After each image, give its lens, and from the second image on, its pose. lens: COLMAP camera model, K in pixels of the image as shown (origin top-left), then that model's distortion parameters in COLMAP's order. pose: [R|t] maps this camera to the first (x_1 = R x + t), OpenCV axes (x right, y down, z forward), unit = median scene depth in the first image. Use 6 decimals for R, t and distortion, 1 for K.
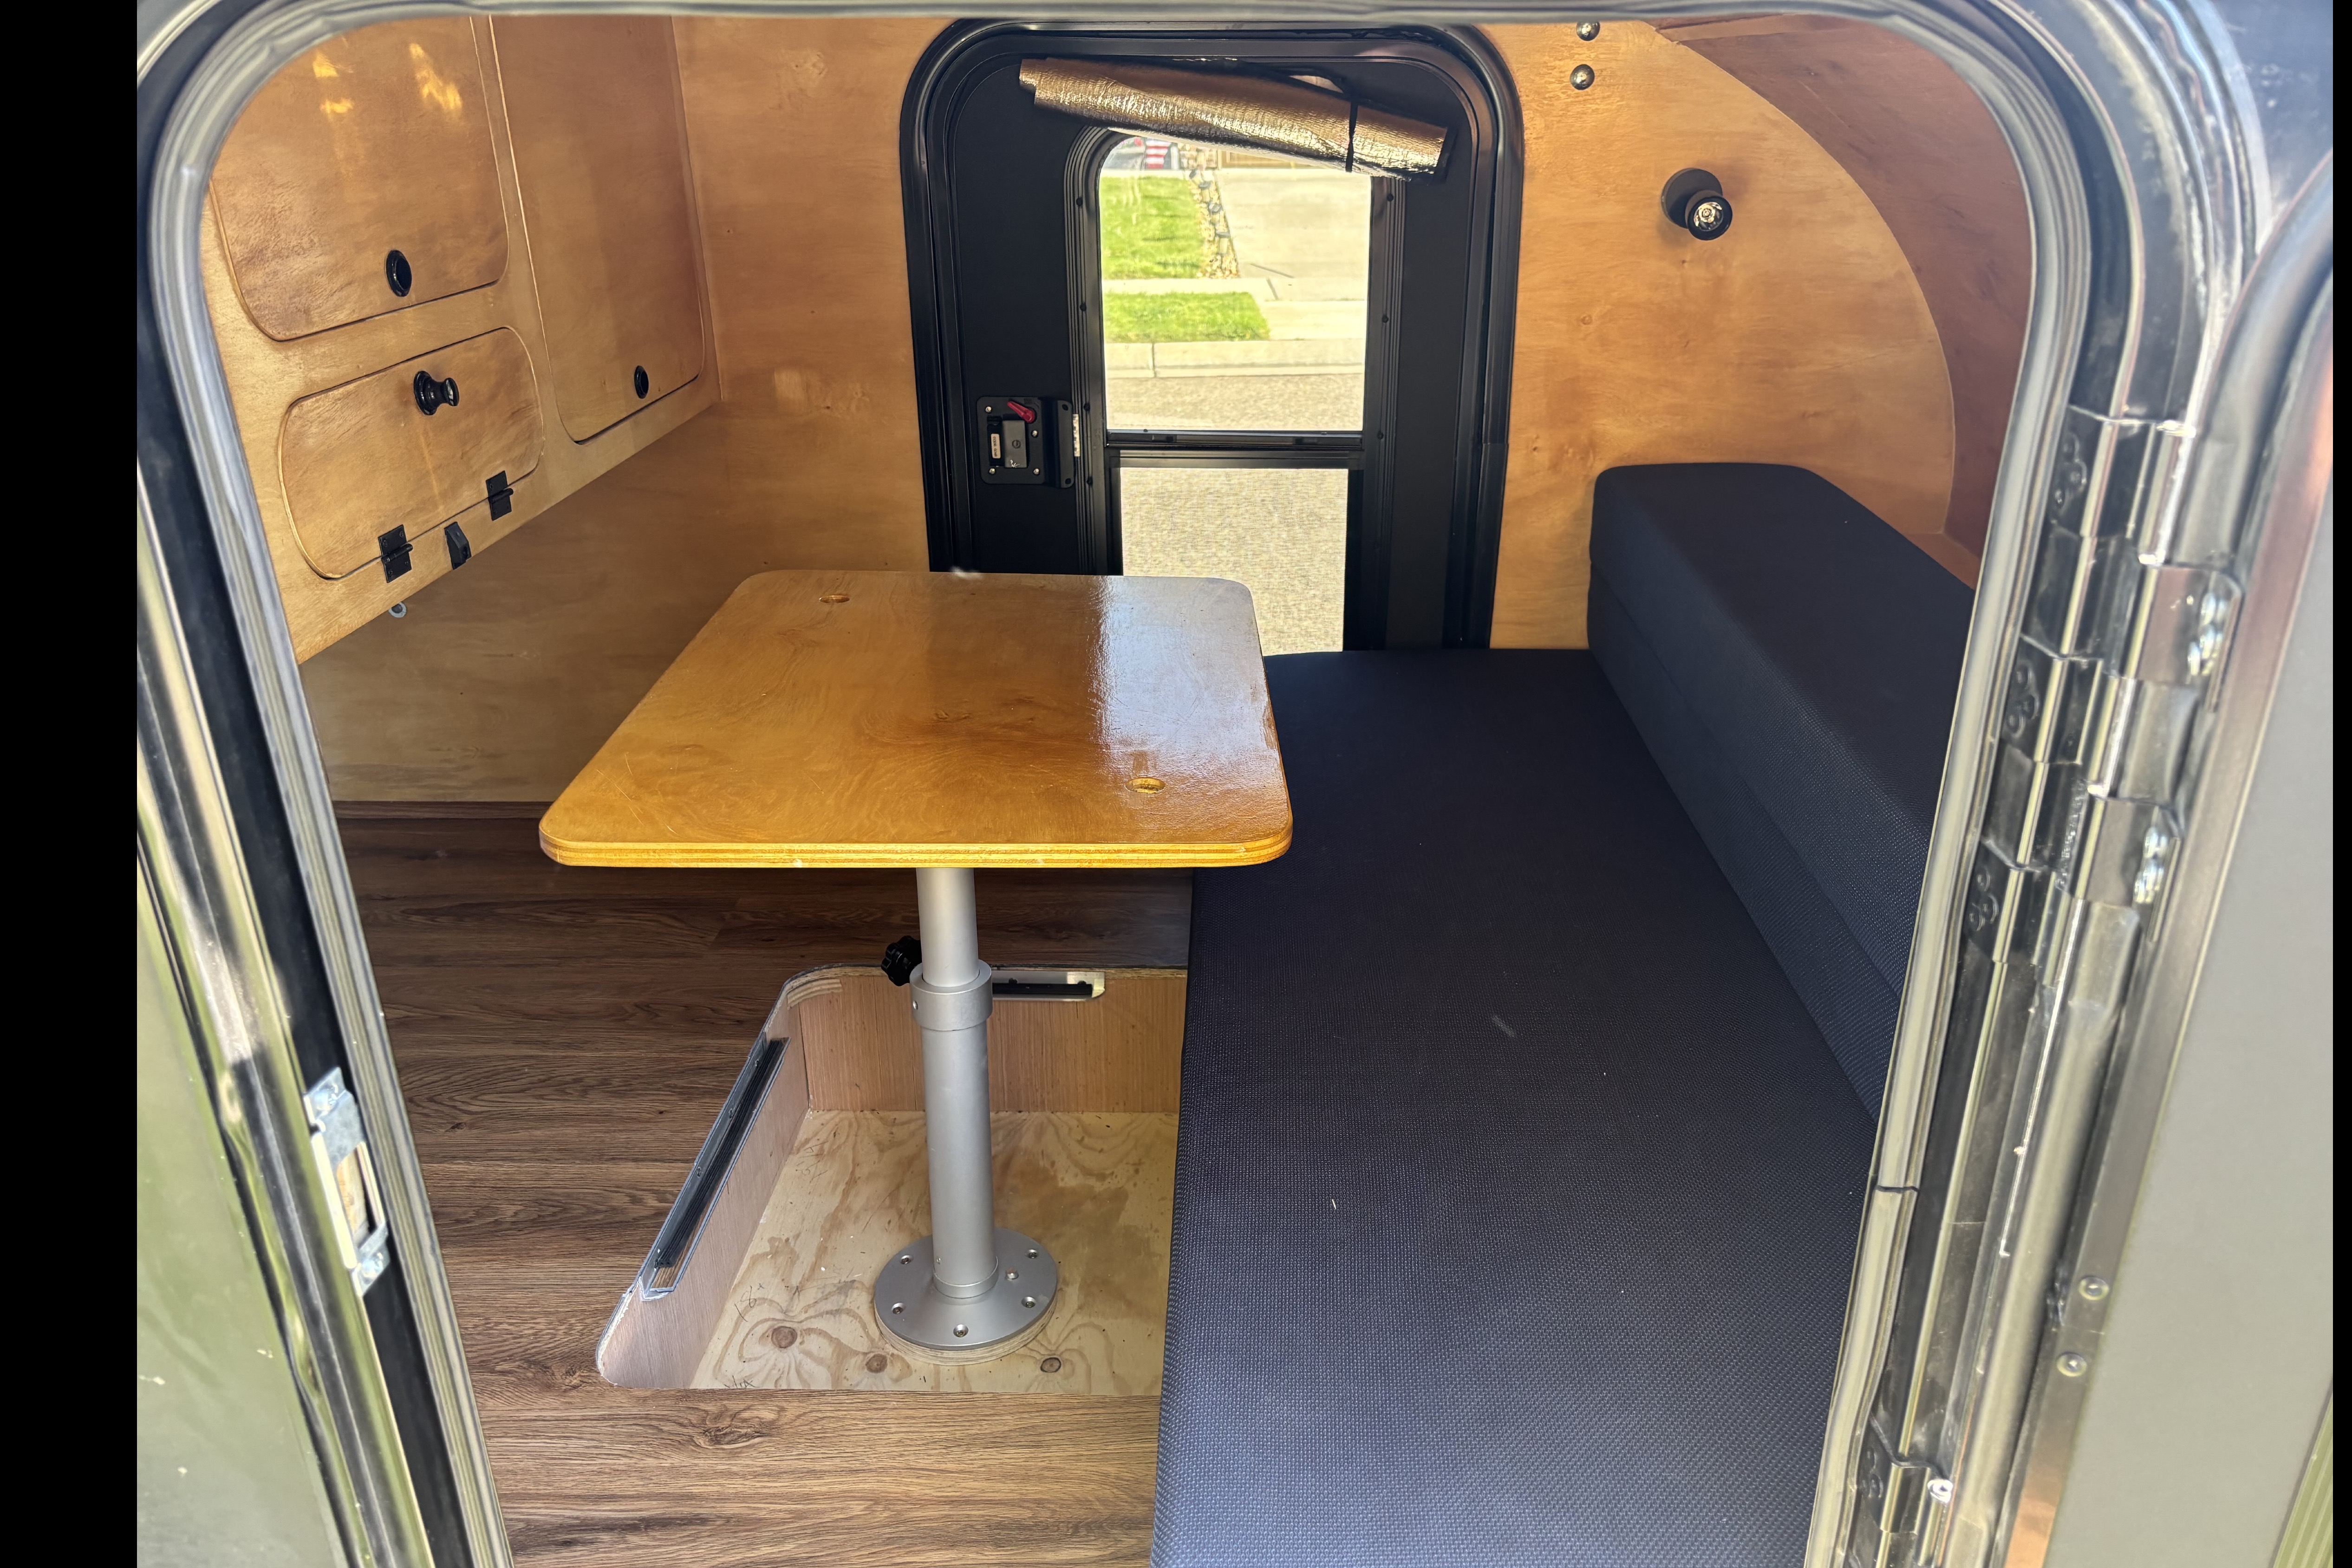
lens RADIAL K [[1676.5, 0, 1221.5], [0, 1676.5, 778.8], [0, 0, 1]] dist [-0.008738, 0.065953]
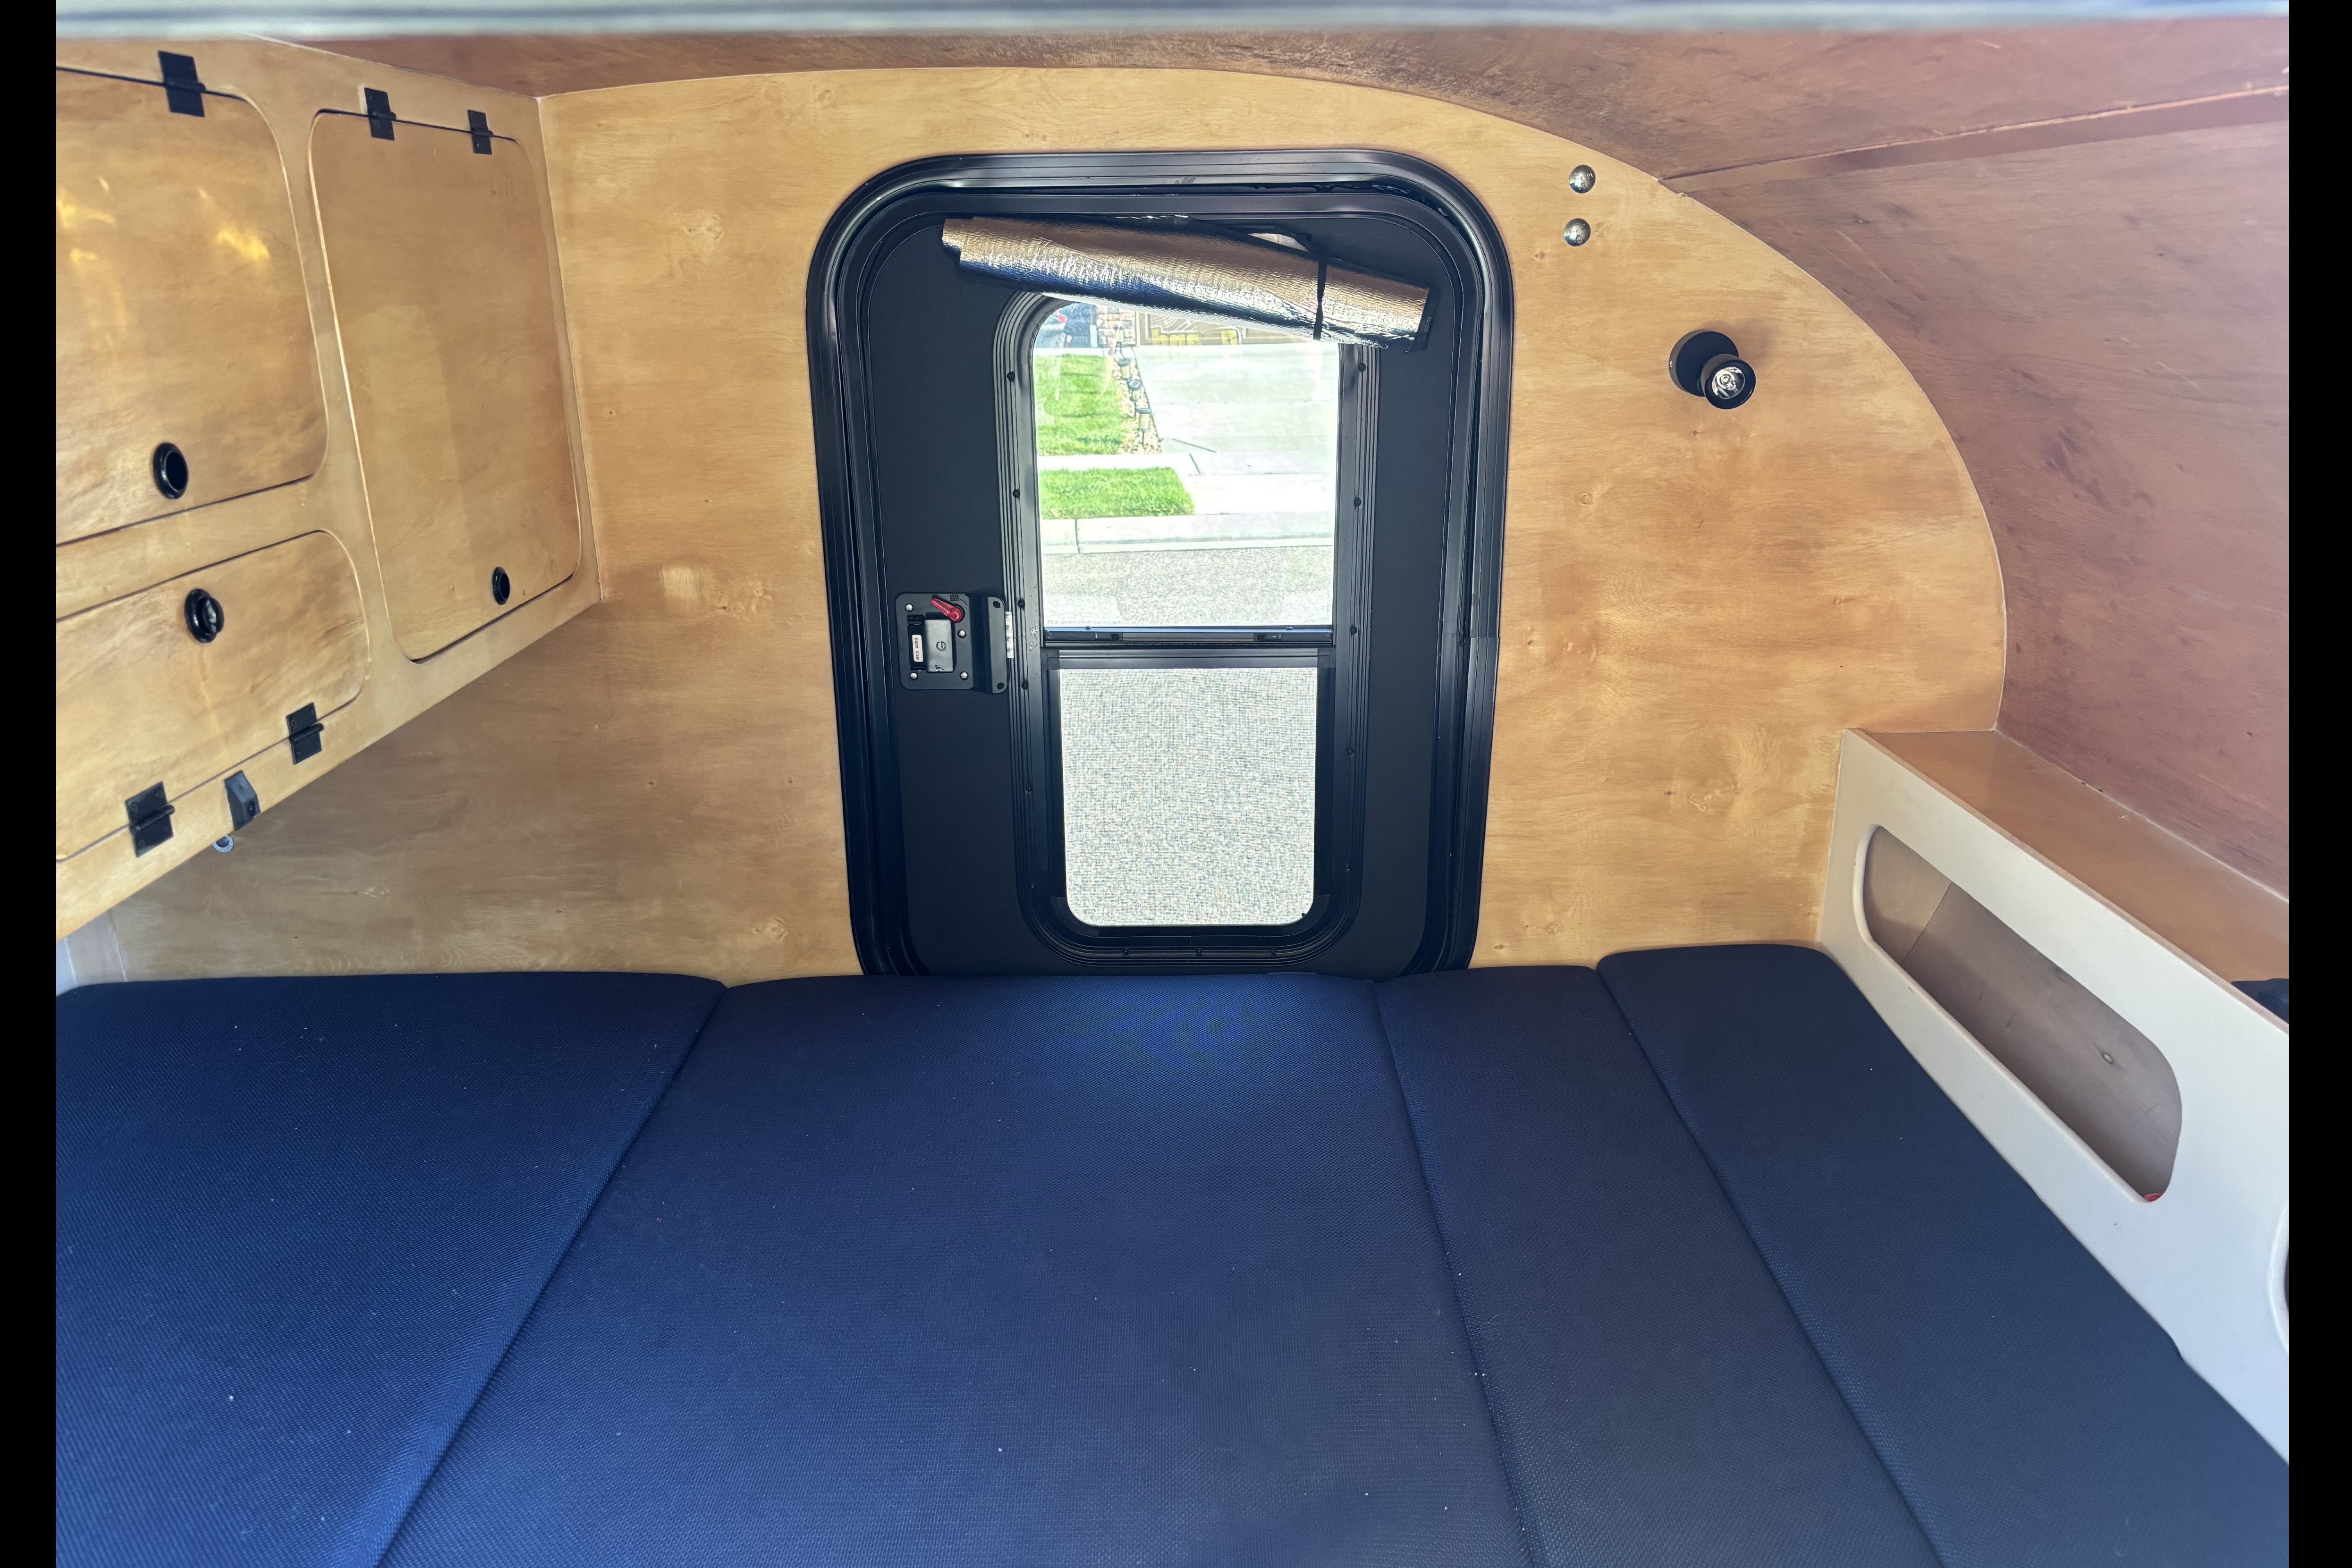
lens RADIAL K [[1642.7, 0, 1176.0], [0, 1642.7, 784.0], [0, 0, 1]] dist [0.042326, -0.059541]
pose [[0.999580, -0.017156, 0.023345, -0.022096], [0.019199, 0.995729, -0.090308, -0.050403], [-0.021696, 0.090718, 0.995640, 0.154695]]
